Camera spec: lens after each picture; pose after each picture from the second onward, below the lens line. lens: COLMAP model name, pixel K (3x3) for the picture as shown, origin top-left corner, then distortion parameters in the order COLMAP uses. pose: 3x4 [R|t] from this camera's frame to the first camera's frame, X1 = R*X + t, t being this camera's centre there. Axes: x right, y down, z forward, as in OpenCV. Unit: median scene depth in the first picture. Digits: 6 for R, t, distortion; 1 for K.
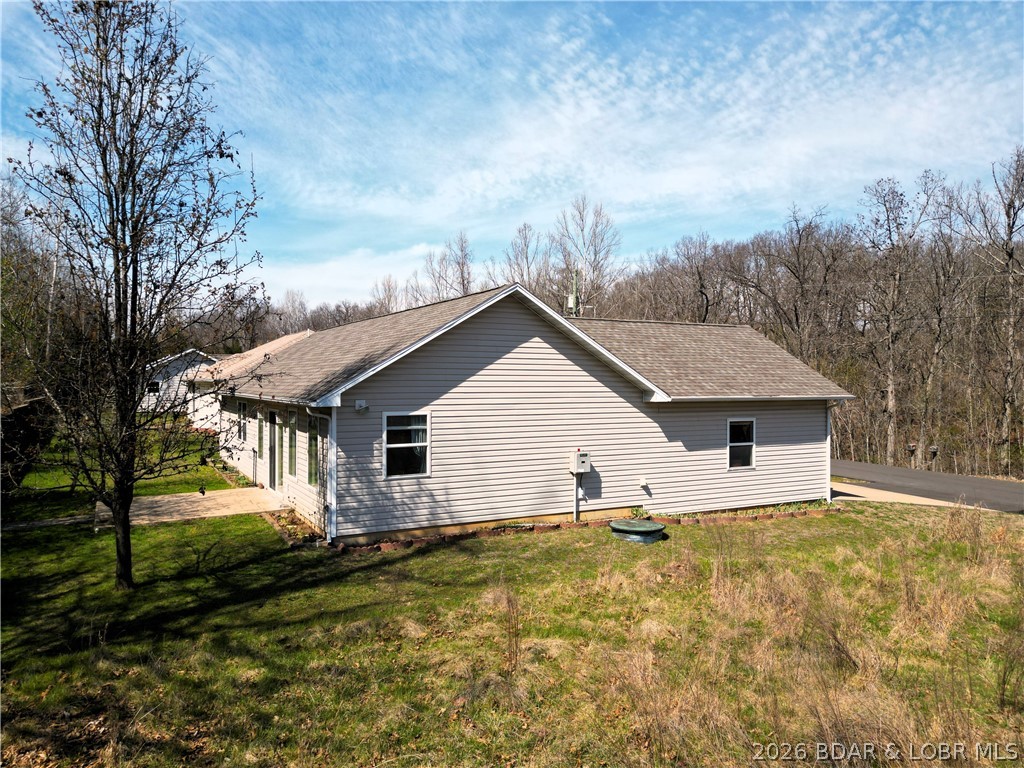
lens RADIAL K [[722.9, 0, 512.0], [0, 722.9, 384.0], [0, 0, 1]] dist [0.053790, -0.054503]
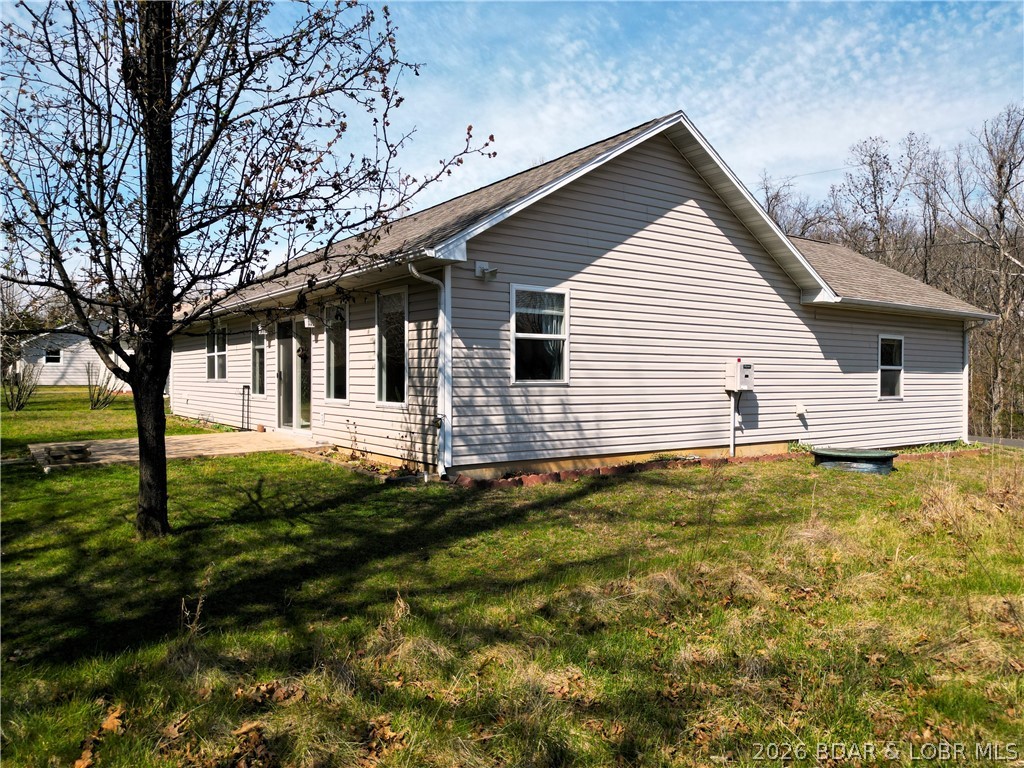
lens RADIAL K [[722.9, 0, 512.0], [0, 722.9, 384.0], [0, 0, 1]] dist [0.053790, -0.054503]
pose [[0.992059, -0.001518, 0.125762, -0.235401], [0.001172, 0.999995, 0.002823, 0.116343], [-0.125765, -0.002653, 0.992056, 0.306623]]
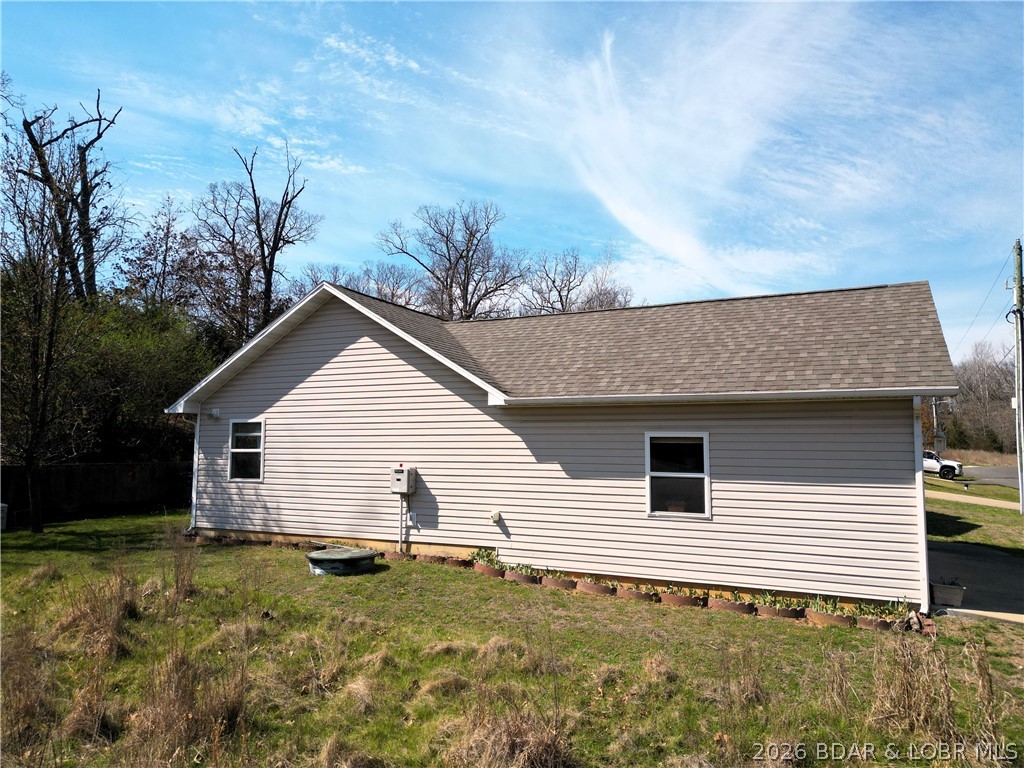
lens RADIAL K [[722.9, 0, 512.0], [0, 722.9, 384.0], [0, 0, 1]] dist [0.053790, -0.054503]
pose [[0.590005, -0.078228, -0.803601, 0.869779], [-0.013057, 0.994241, -0.106372, 0.087817], [0.807294, 0.073252, 0.585586, 0.625824]]
